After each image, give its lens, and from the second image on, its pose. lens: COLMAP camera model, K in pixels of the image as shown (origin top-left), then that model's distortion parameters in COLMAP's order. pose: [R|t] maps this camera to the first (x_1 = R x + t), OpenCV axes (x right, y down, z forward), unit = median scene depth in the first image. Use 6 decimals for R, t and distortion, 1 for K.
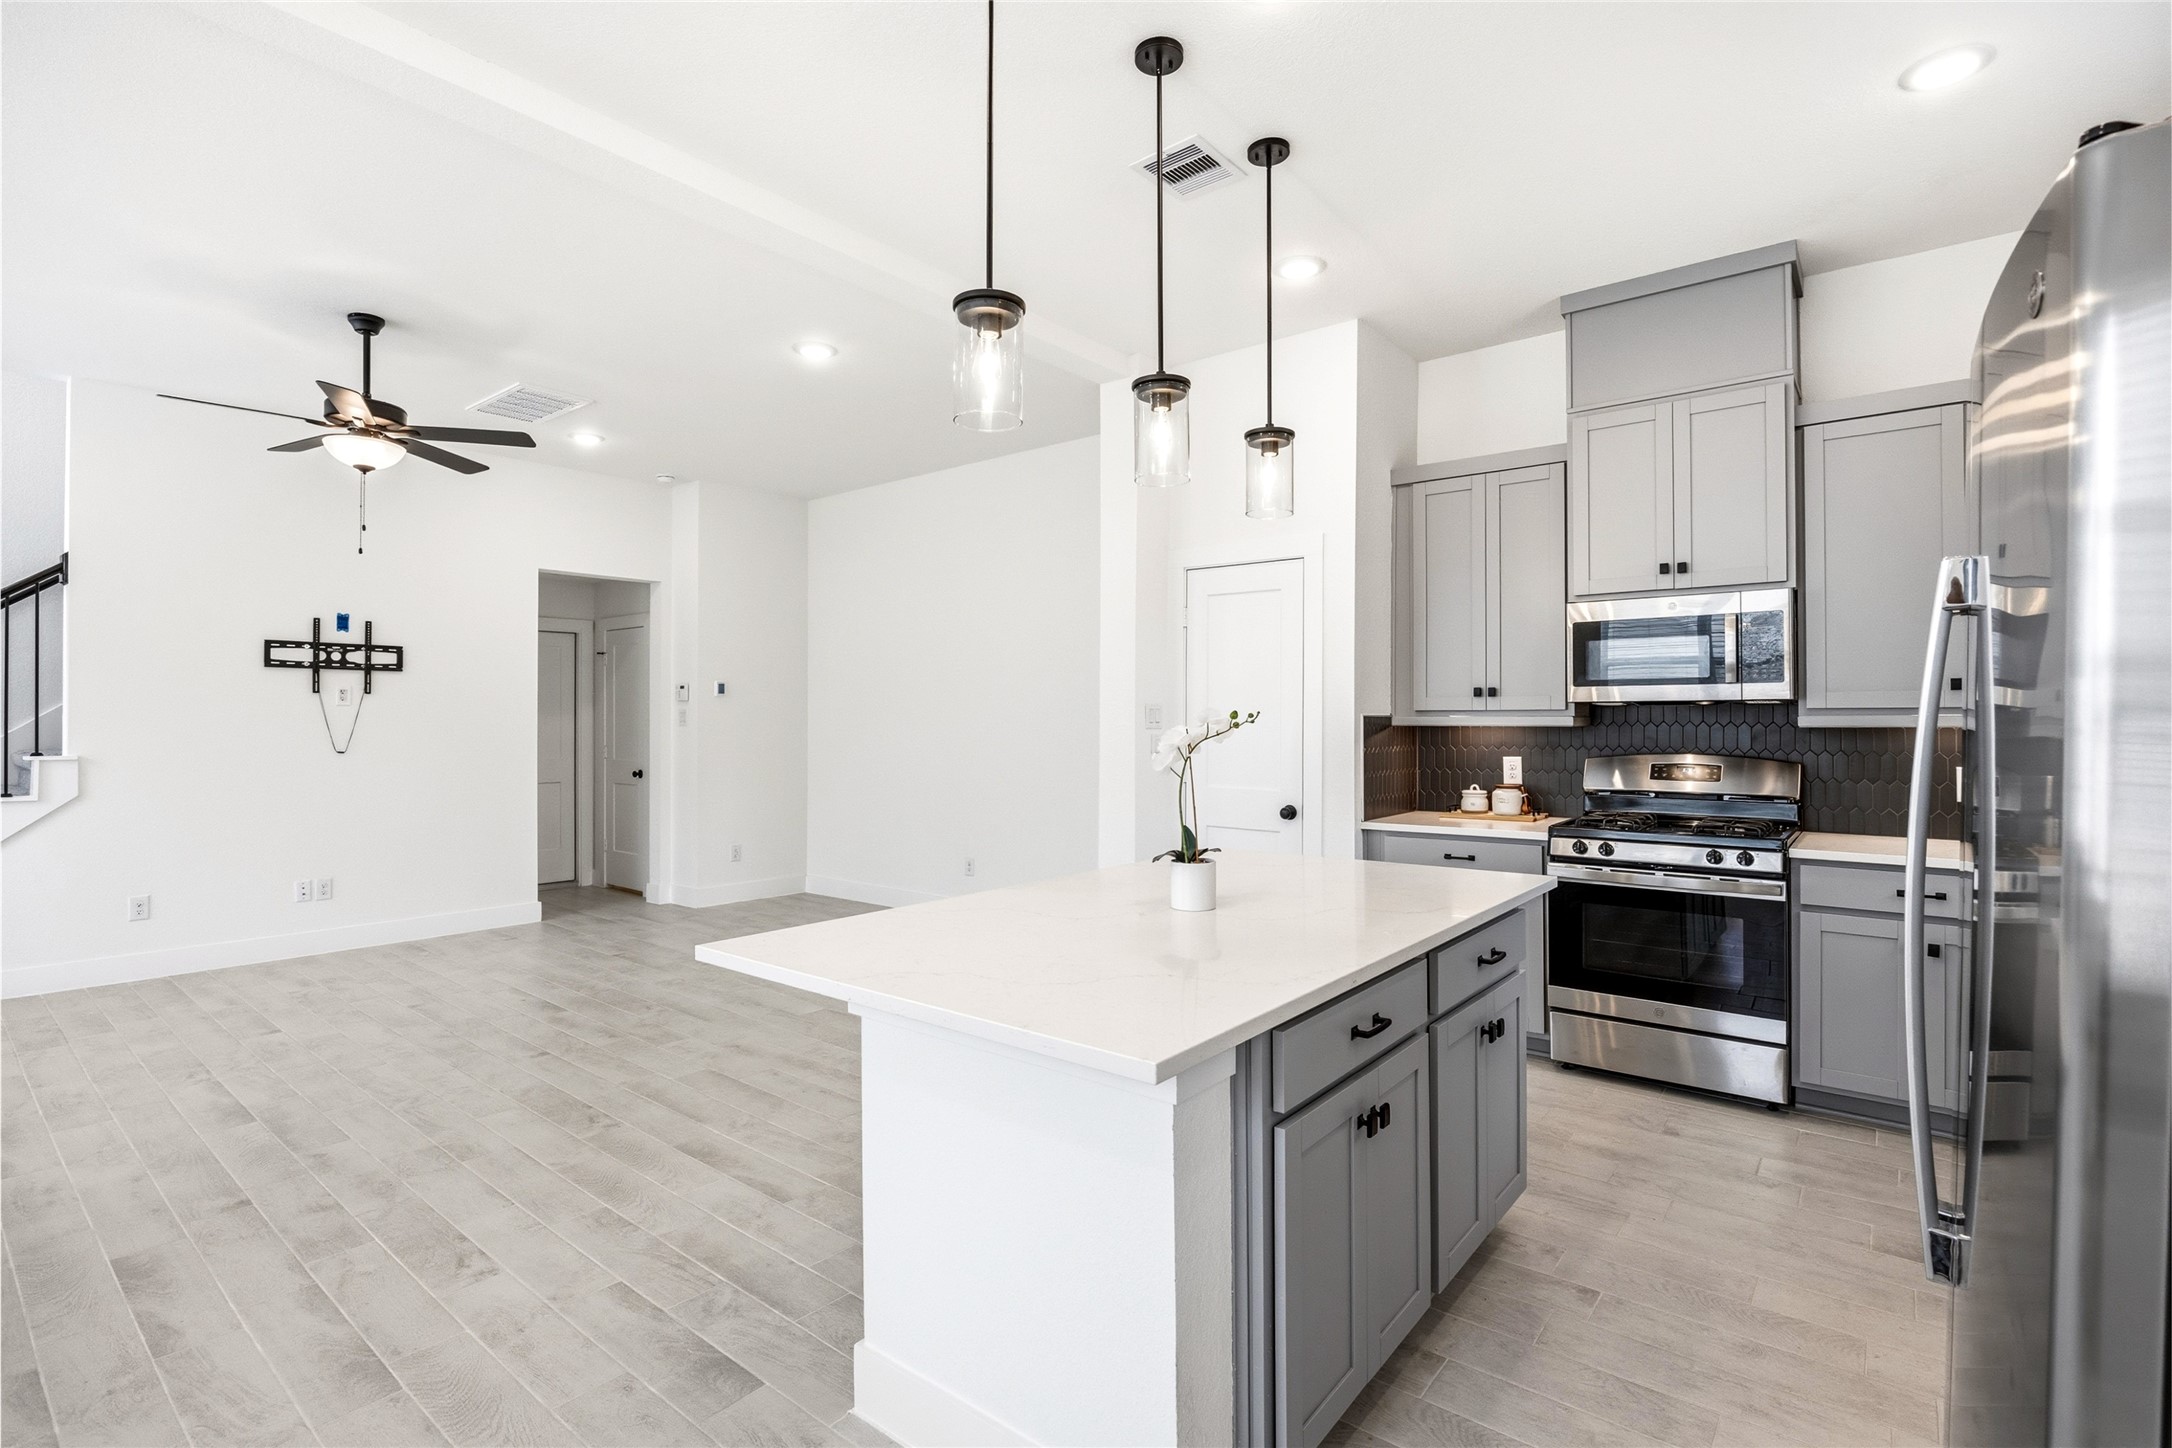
lens RADIAL K [[990.5, 0, 1081.1], [0, 990.5, 721.2], [0, 0, 1]] dist [-0.007617, -0.001154]
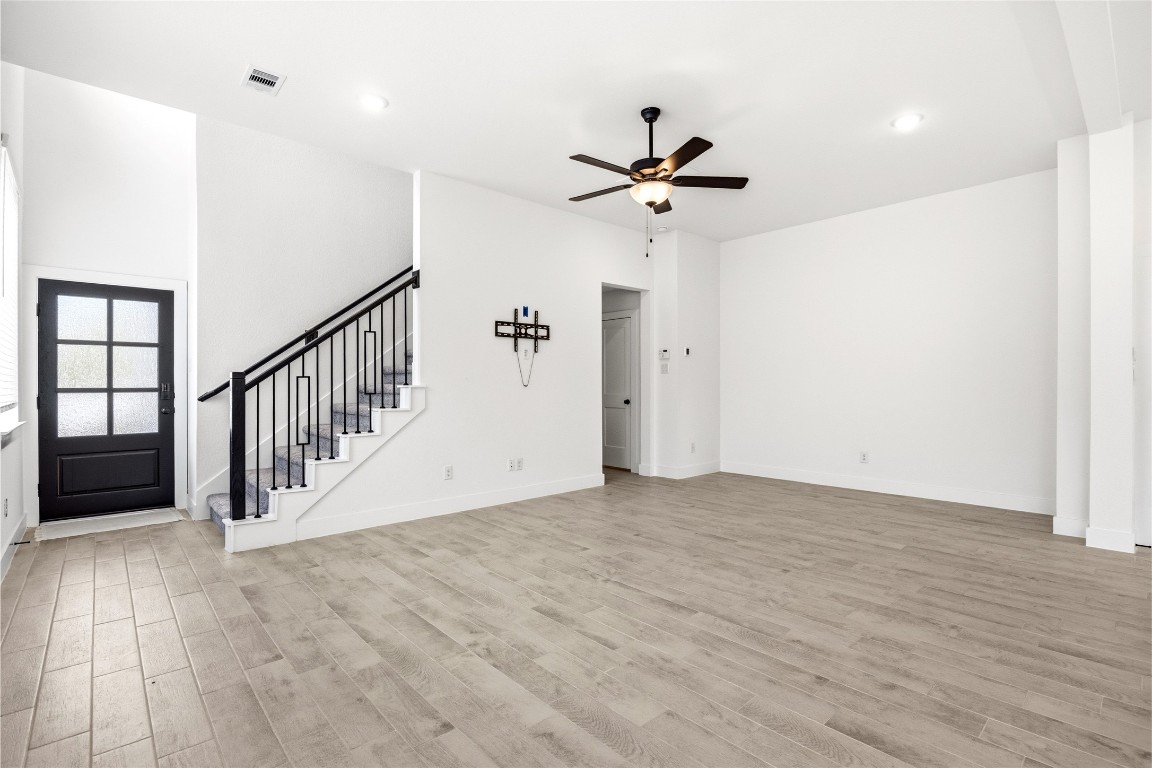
lens RADIAL K [[525.3, 0, 581.7], [0, 525.3, 384.0], [0, 0, 1]] dist [-0.007617, -0.001154]
pose [[0.989785, -0.004317, -0.142503, -0.608267], [0.004197, 0.999991, -0.001142, 0.034593], [0.142507, 0.000533, 0.989794, 0.110166]]
